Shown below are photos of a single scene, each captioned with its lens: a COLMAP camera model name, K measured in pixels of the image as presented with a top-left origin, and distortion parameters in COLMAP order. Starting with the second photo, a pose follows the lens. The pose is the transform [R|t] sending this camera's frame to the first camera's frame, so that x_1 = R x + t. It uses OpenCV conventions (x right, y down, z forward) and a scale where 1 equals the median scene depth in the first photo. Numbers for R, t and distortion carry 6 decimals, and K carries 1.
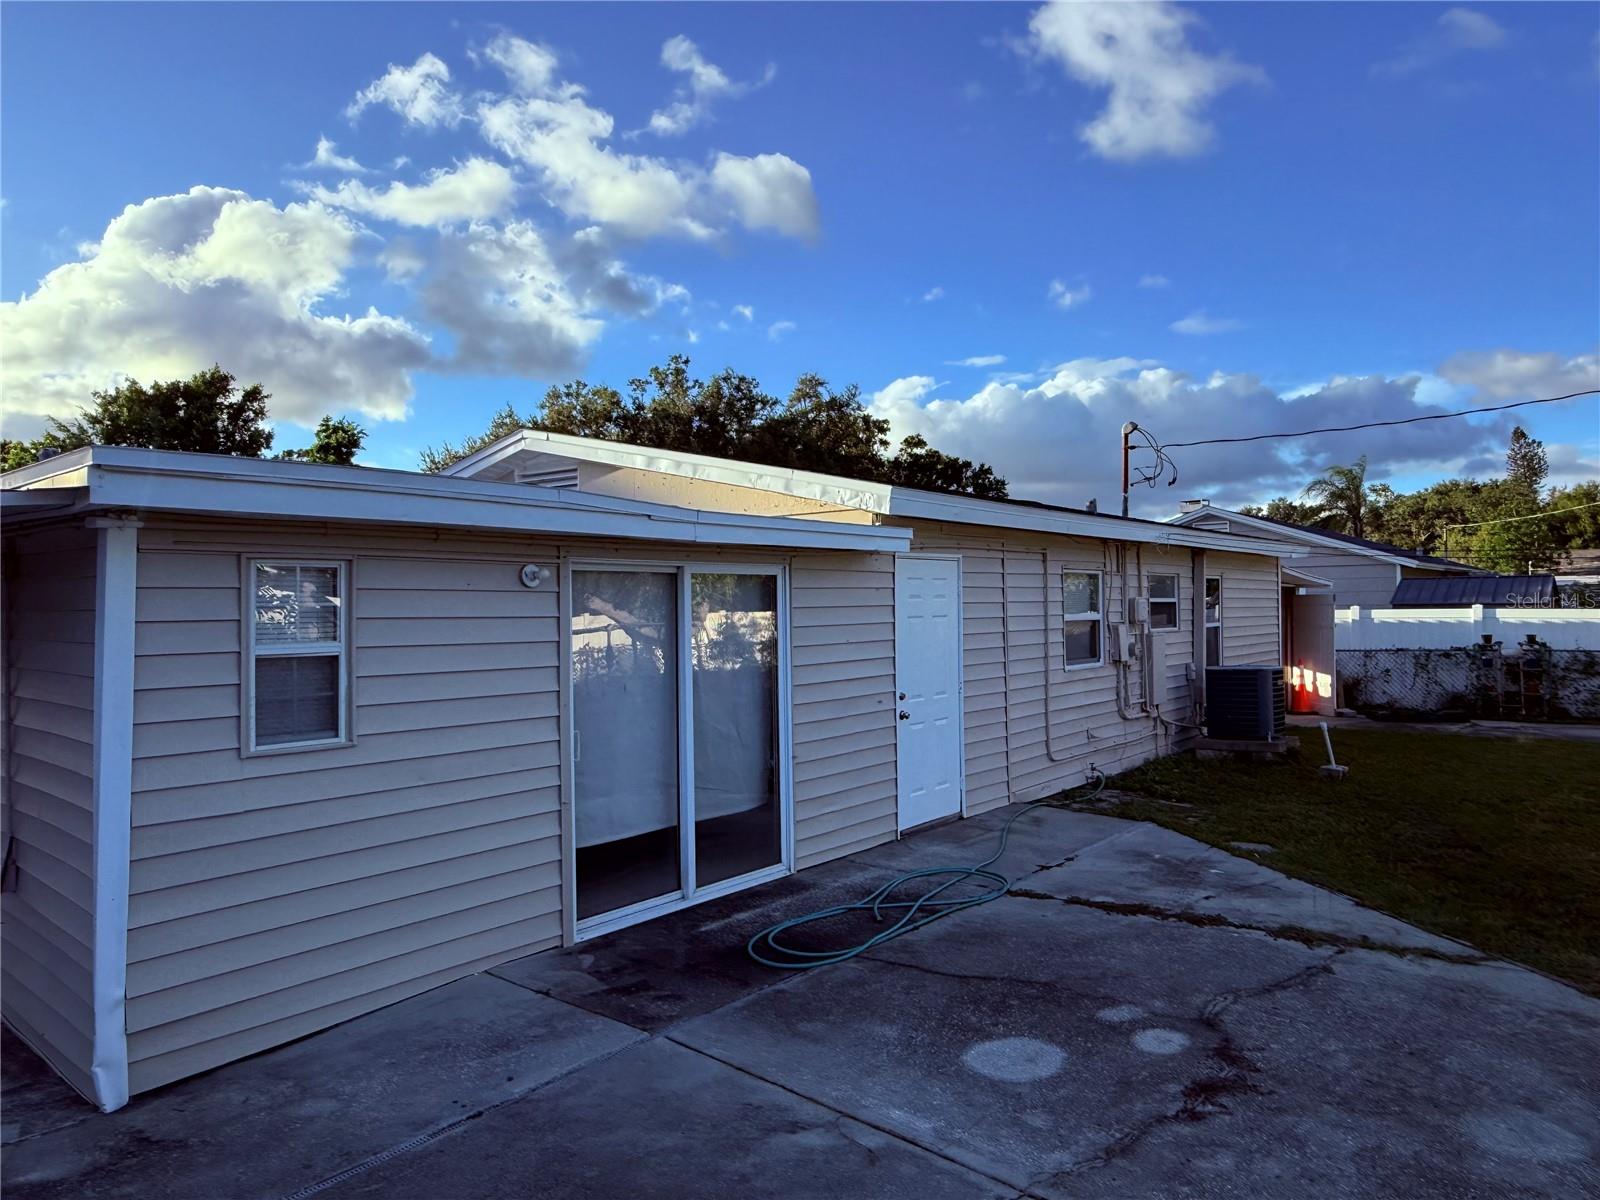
lens RADIAL K [[1084.6, 0, 800.7], [0, 1084.6, 596.5], [0, 0, 1]] dist [-0.000144, 0.002725]
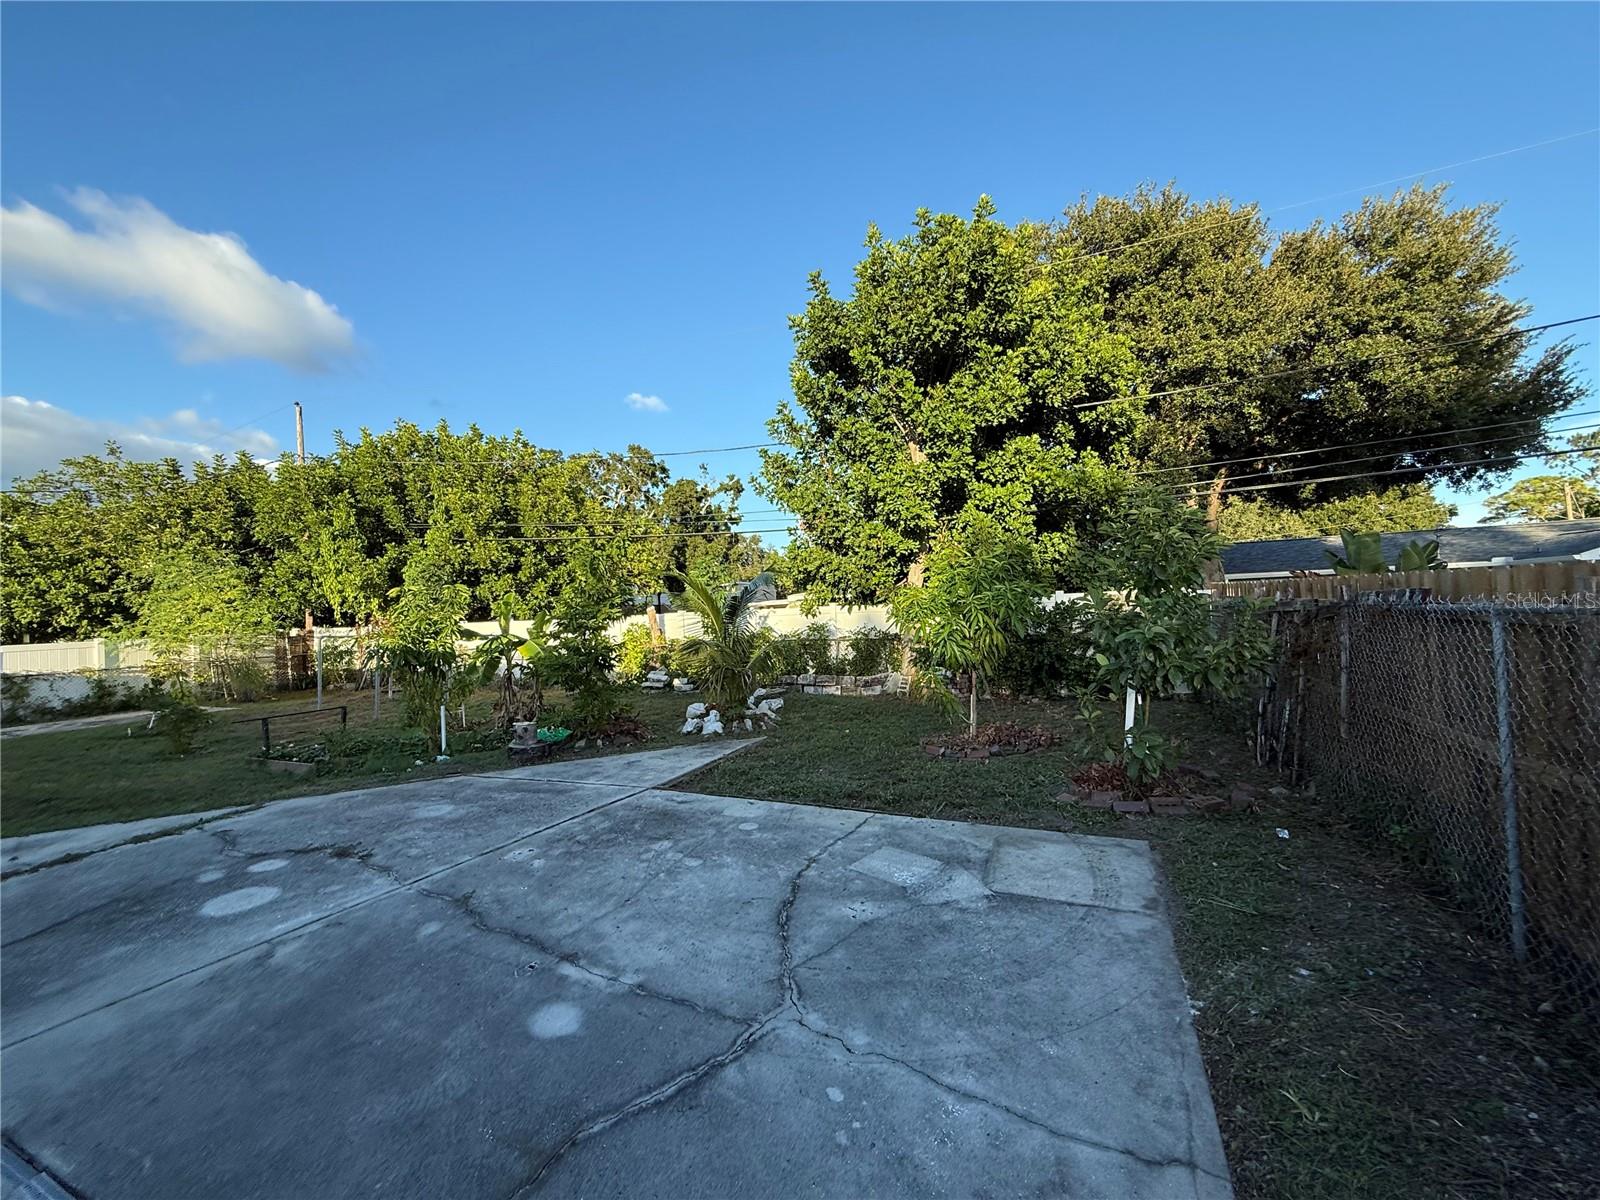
lens RADIAL K [[646.1, 0, 800.6], [0, 646.1, 607.9], [0, 0, 1]] dist [-0.002622, 0.000078]
pose [[-0.268606, 0.023244, 0.962970, -1.052097], [0.043817, 0.998969, -0.011891, 0.047443], [-0.962253, 0.039000, -0.269347, 0.493929]]
